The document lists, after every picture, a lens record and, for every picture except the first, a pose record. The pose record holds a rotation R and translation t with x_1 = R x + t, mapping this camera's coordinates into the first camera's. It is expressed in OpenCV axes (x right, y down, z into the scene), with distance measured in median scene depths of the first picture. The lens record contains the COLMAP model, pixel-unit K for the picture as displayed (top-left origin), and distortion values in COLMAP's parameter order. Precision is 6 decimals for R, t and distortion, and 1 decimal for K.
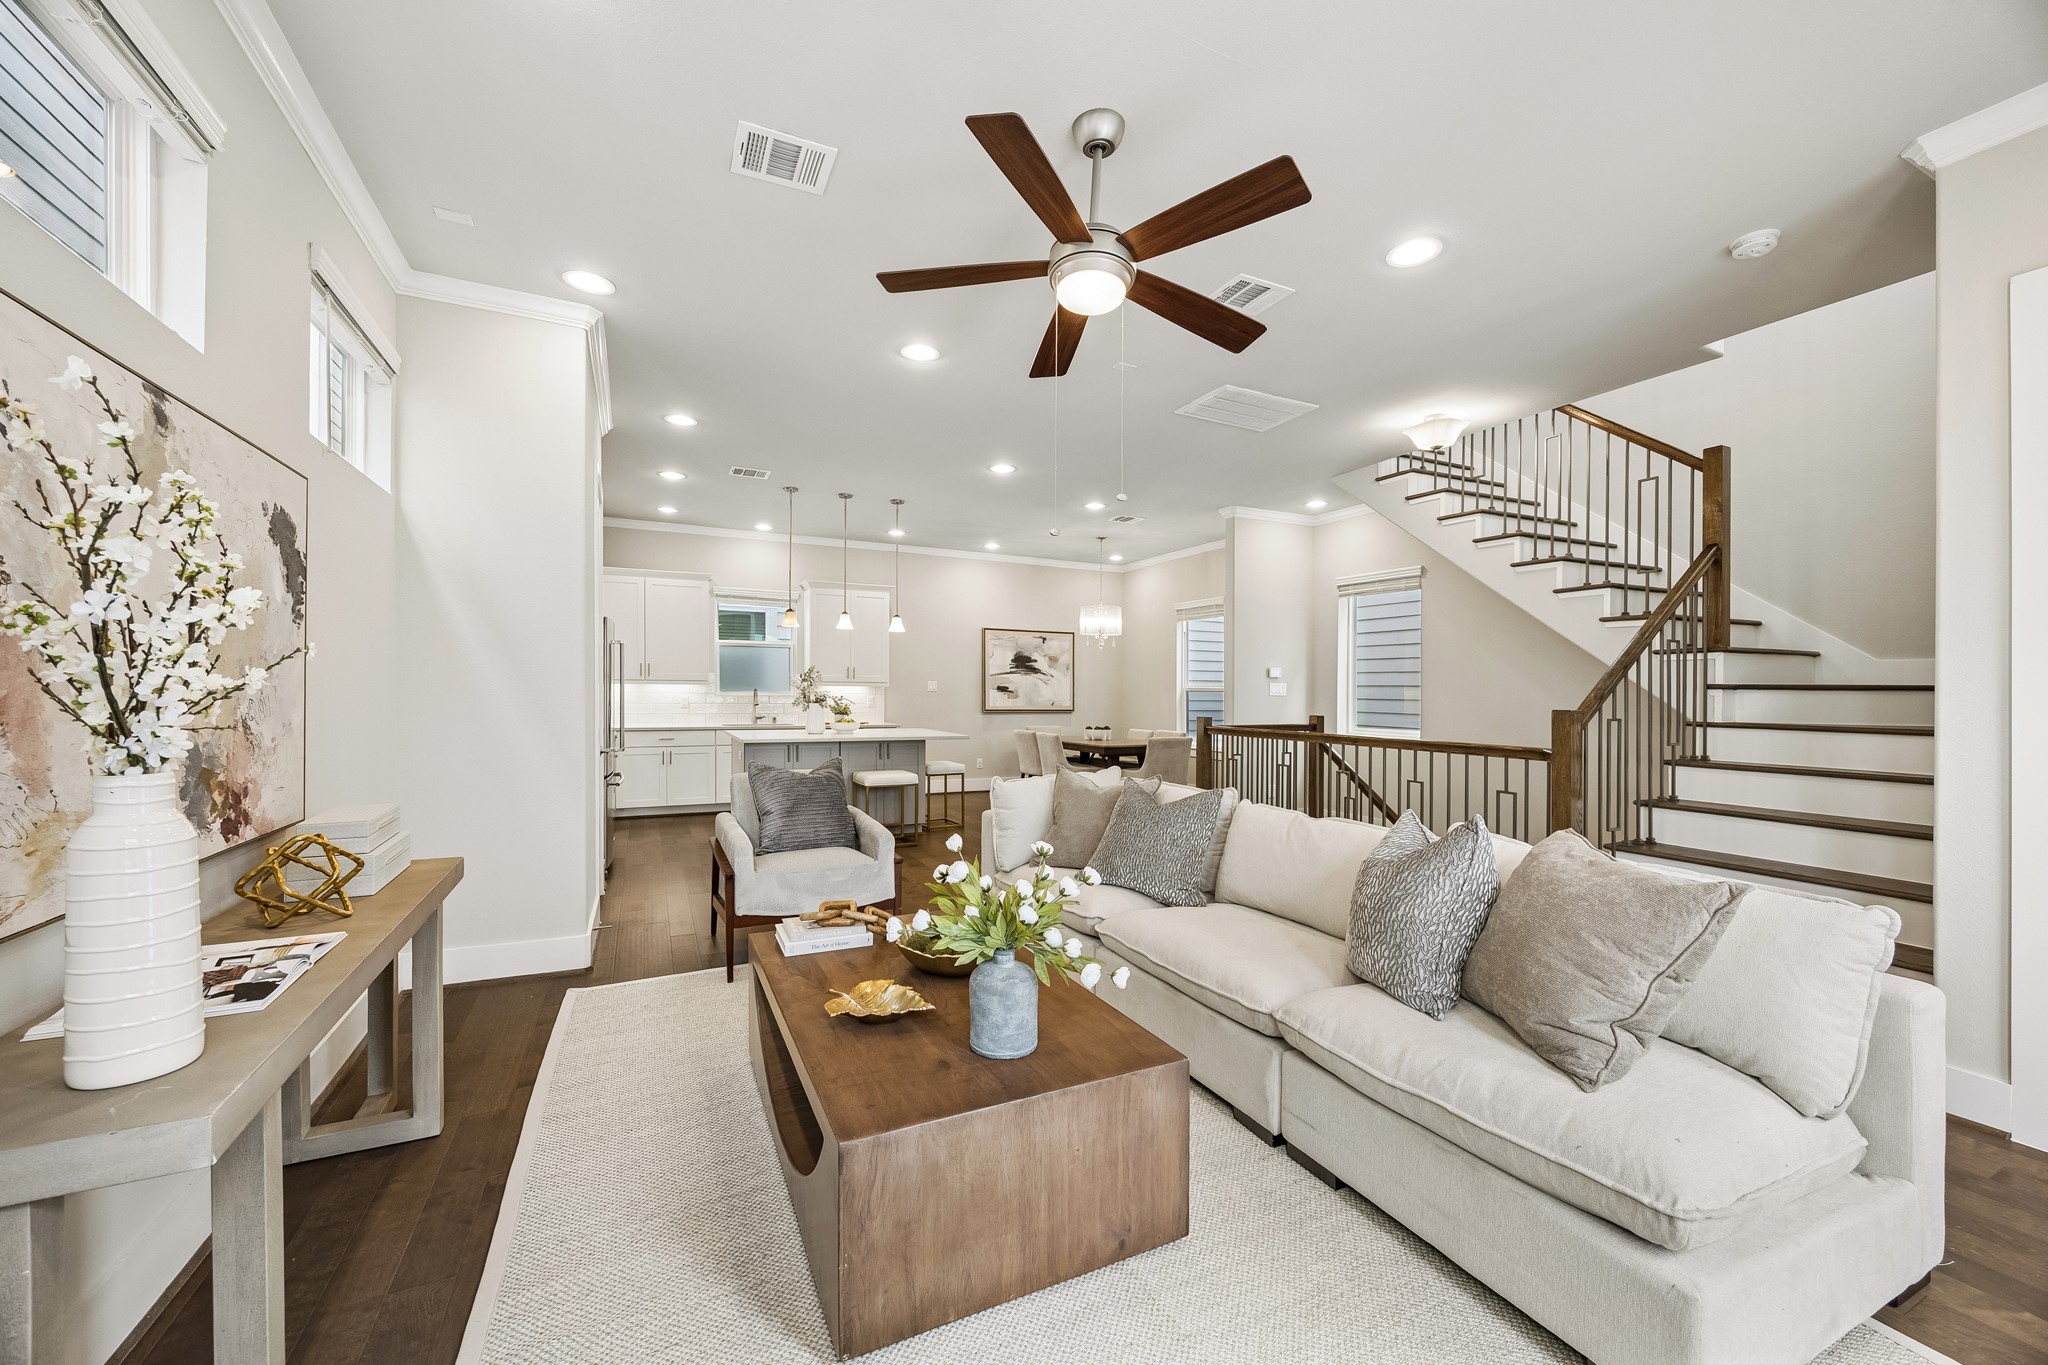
lens RADIAL K [[794.9, 0, 1029.2], [0, 794.9, 697.4], [0, 0, 1]] dist [0.000315, 0.000007]
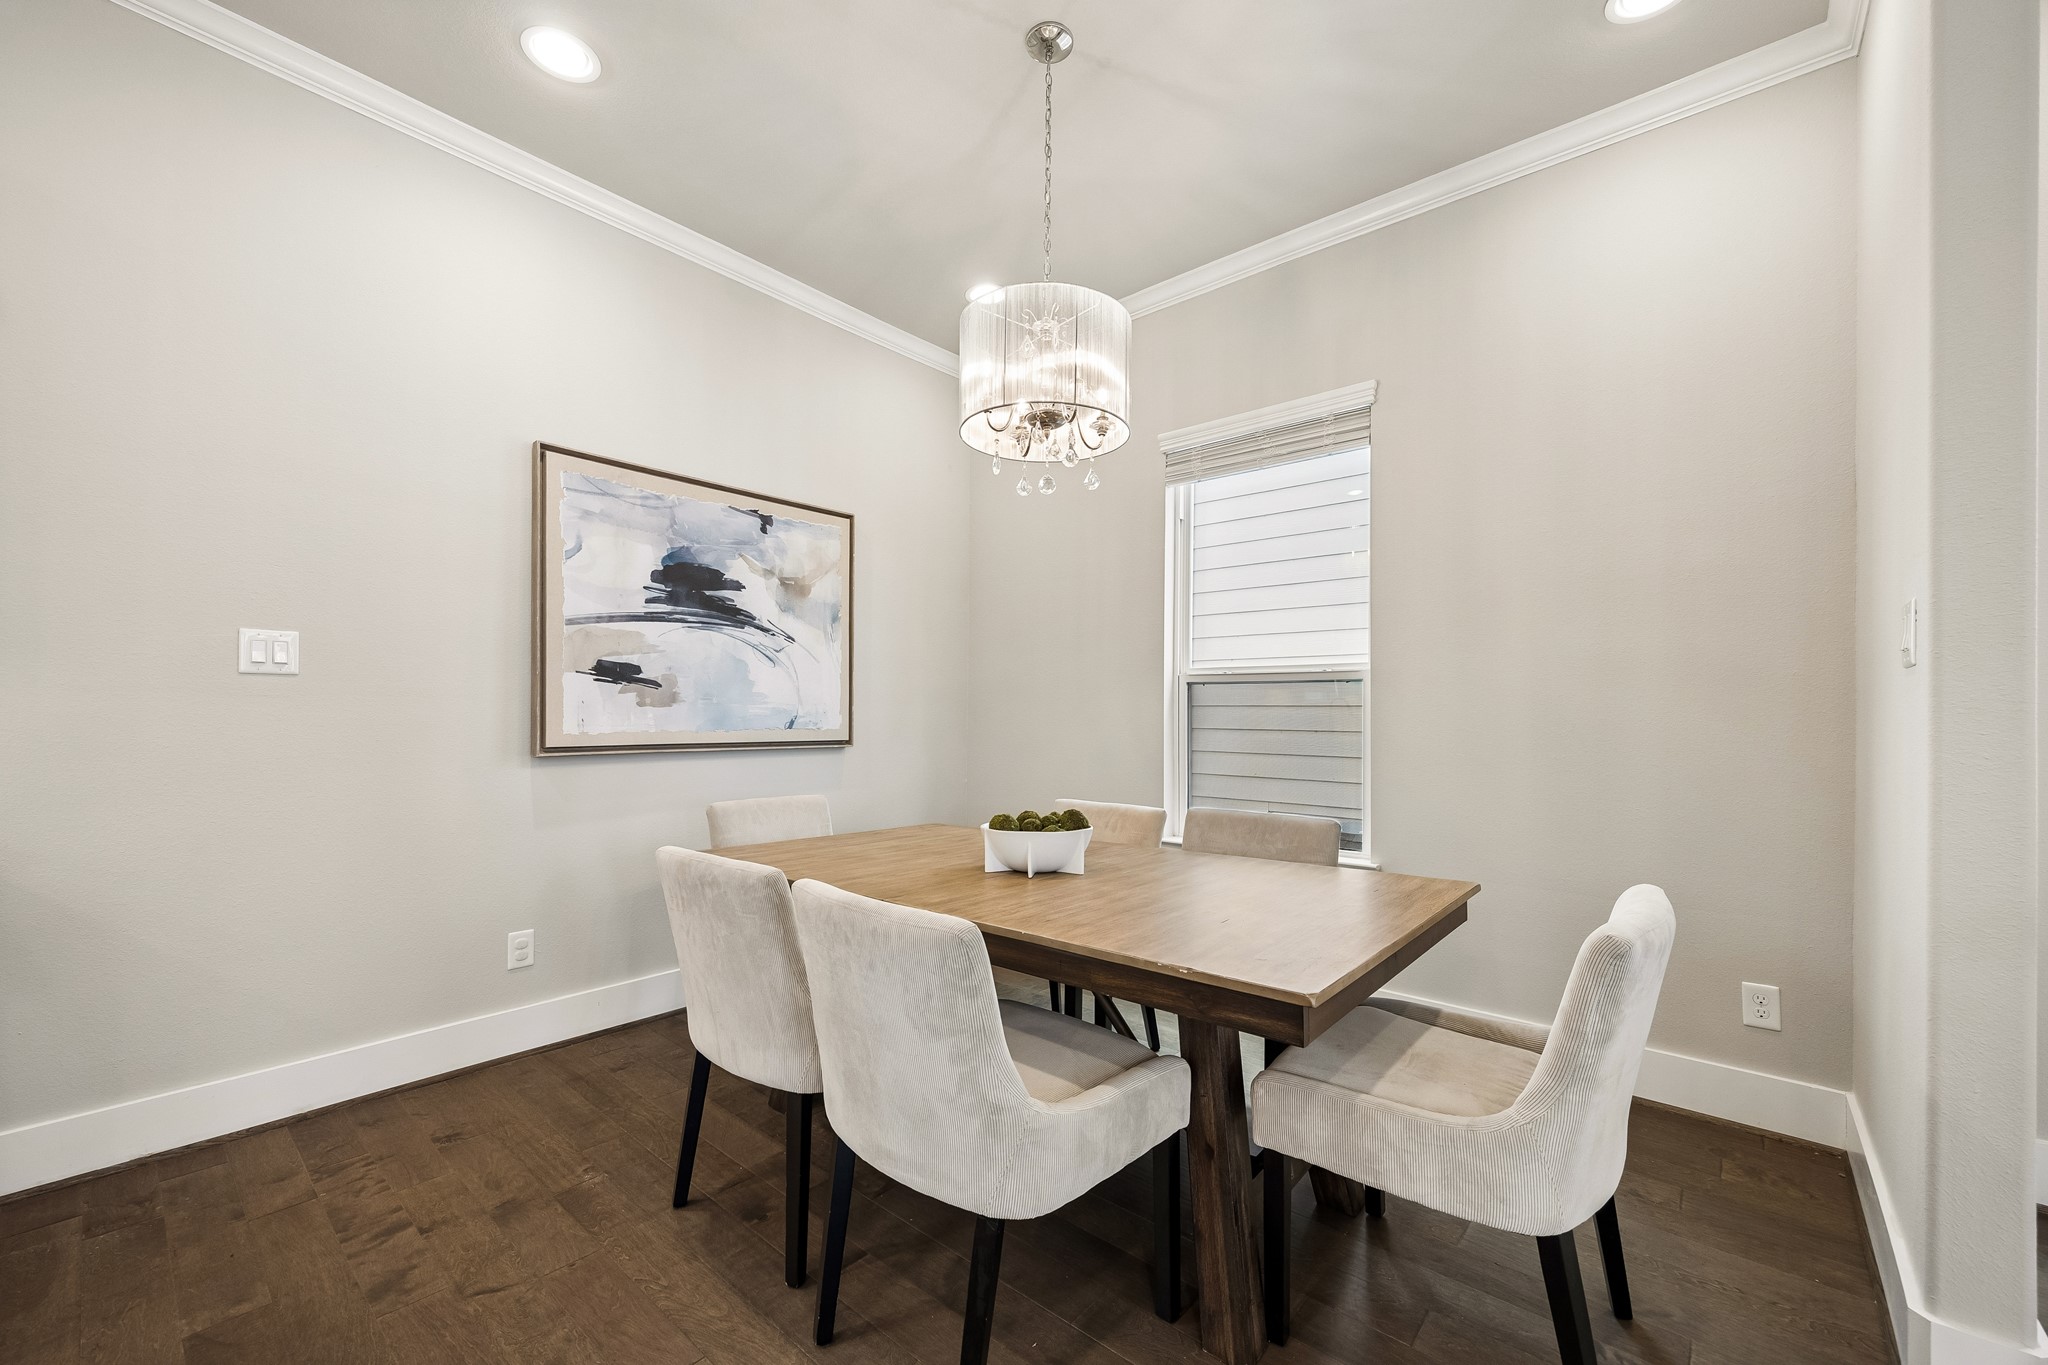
lens RADIAL K [[818.1, 0, 1020.4], [0, 818.1, 707.8], [0, 0, 1]] dist [0.001350, 0.000221]
pose [[0.923787, -0.001062, 0.382905, -0.012930], [0.005687, 0.999924, -0.010948, 0.006315], [-0.382865, 0.012291, 0.923723, 0.690288]]
